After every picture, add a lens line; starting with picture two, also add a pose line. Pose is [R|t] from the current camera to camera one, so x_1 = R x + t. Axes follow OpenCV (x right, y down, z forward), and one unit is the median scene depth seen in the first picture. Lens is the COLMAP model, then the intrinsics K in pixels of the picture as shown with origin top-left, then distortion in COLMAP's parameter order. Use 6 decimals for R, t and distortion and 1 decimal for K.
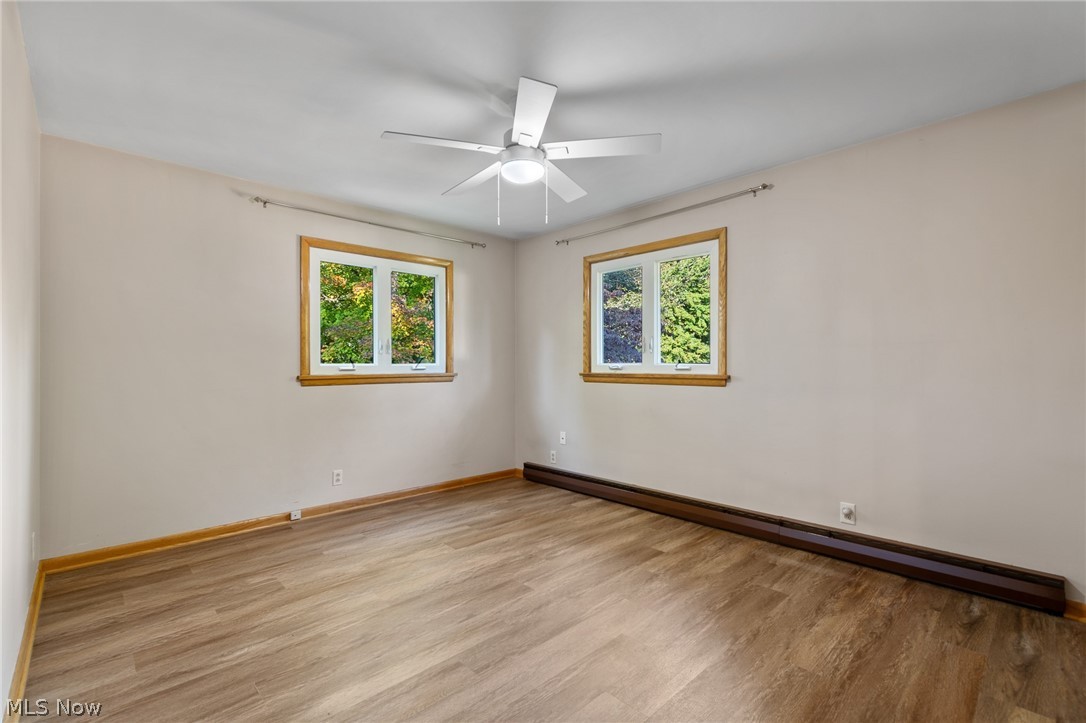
lens RADIAL K [[480.0, 0, 541.7], [0, 480.0, 365.0], [0, 0, 1]] dist [-0.000359, -0.000176]
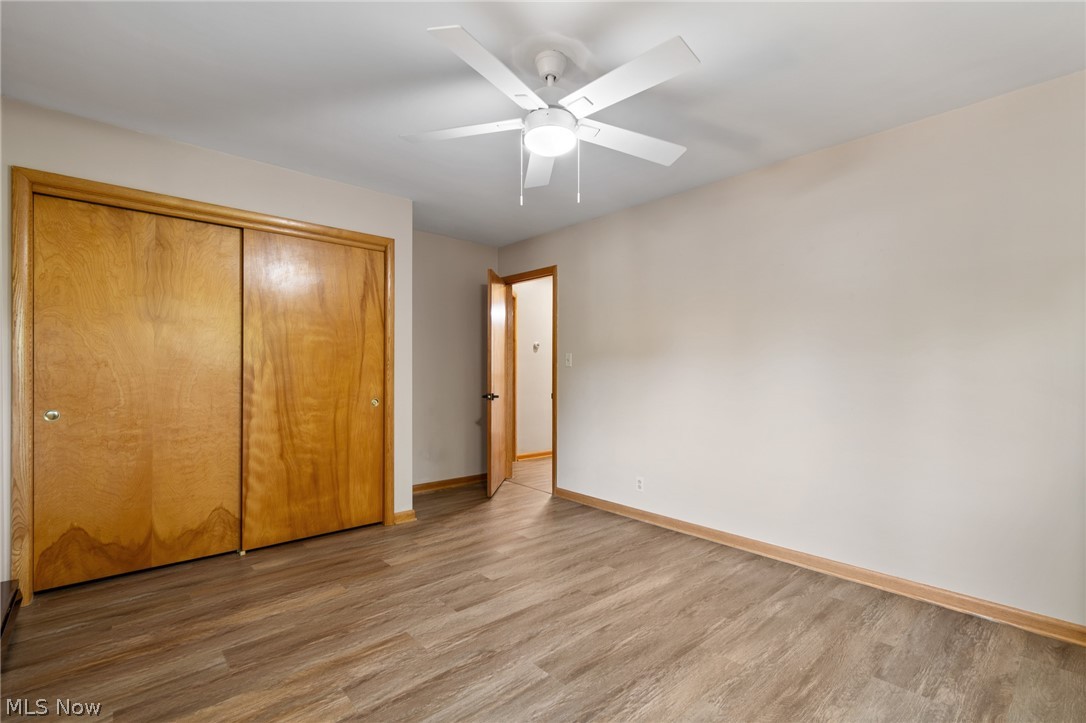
lens RADIAL K [[480.0, 0, 541.7], [0, 480.0, 365.0], [0, 0, 1]] dist [-0.000359, -0.000176]
pose [[-0.999569, -0.003444, 0.029160, -0.055159], [-0.003766, 0.999932, -0.011004, 0.000622], [-0.029120, -0.011109, -0.999514, 2.018900]]
